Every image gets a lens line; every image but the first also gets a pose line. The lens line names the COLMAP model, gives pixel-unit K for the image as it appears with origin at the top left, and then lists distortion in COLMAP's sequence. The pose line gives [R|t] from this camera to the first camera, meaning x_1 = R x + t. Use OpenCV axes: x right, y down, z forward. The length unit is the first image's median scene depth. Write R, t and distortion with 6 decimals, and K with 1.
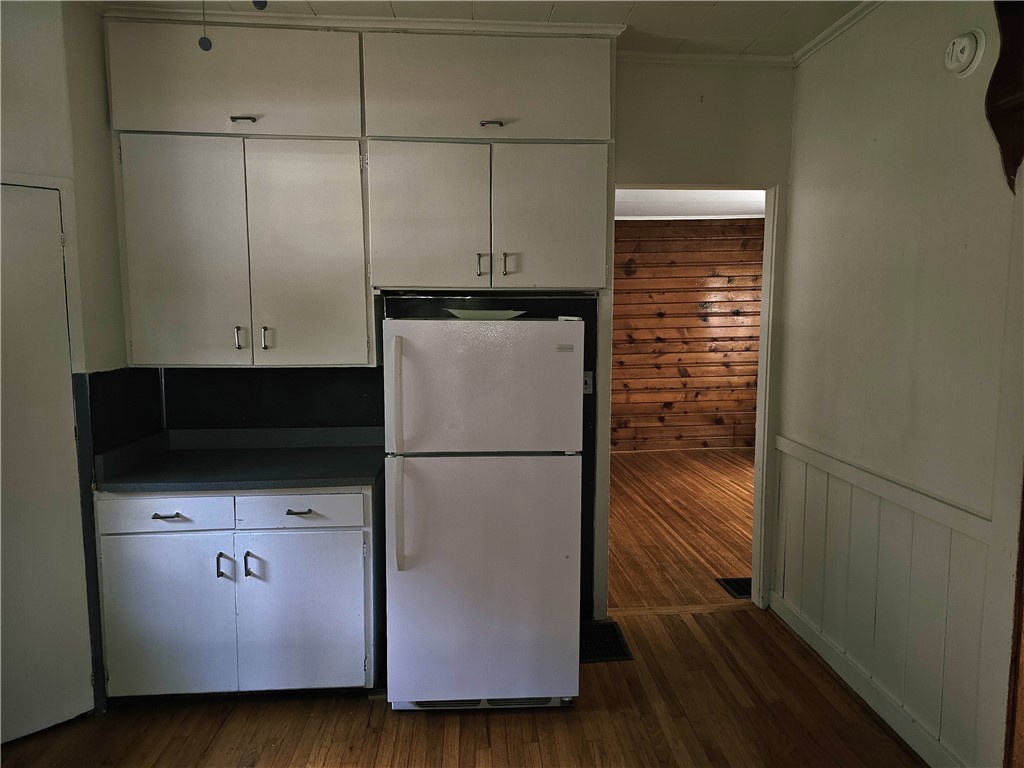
lens RADIAL K [[691.5, 0, 515.7], [0, 691.5, 389.8], [0, 0, 1]] dist [0.093567, -0.100948]
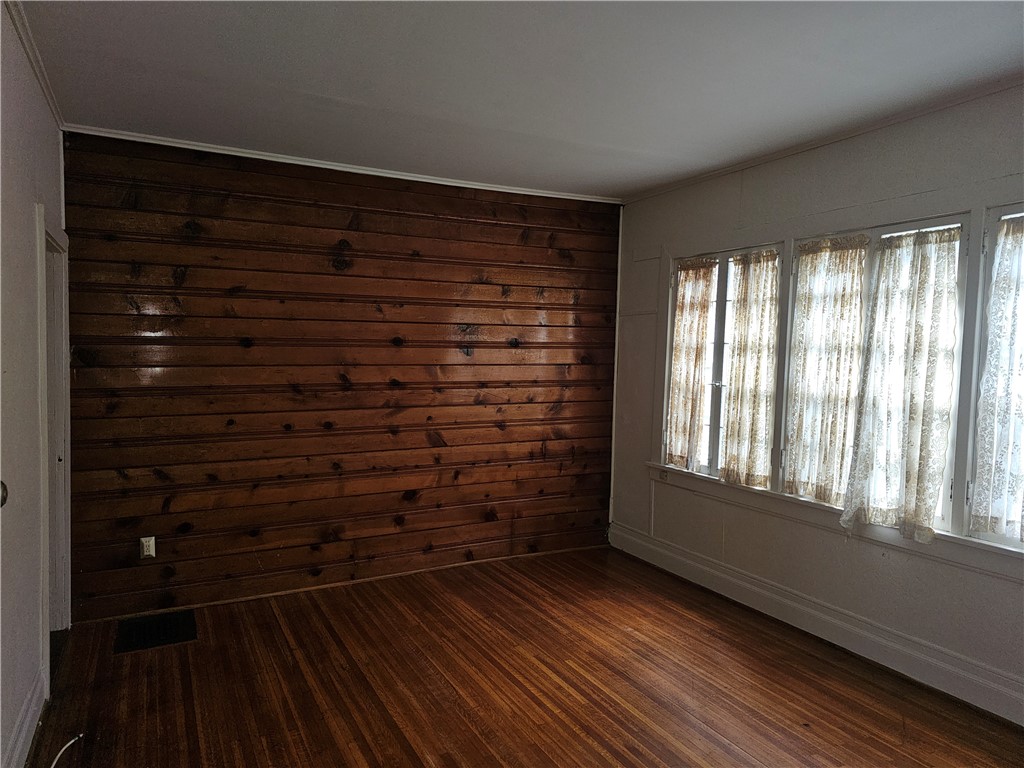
lens RADIAL K [[691.5, 0, 515.7], [0, 691.5, 389.8], [0, 0, 1]] dist [0.093567, -0.100948]
pose [[0.919679, 0.003791, 0.392652, 0.071176], [0.016645, 0.998678, -0.048627, -0.037380], [-0.392318, 0.051257, 0.918401, 0.425693]]
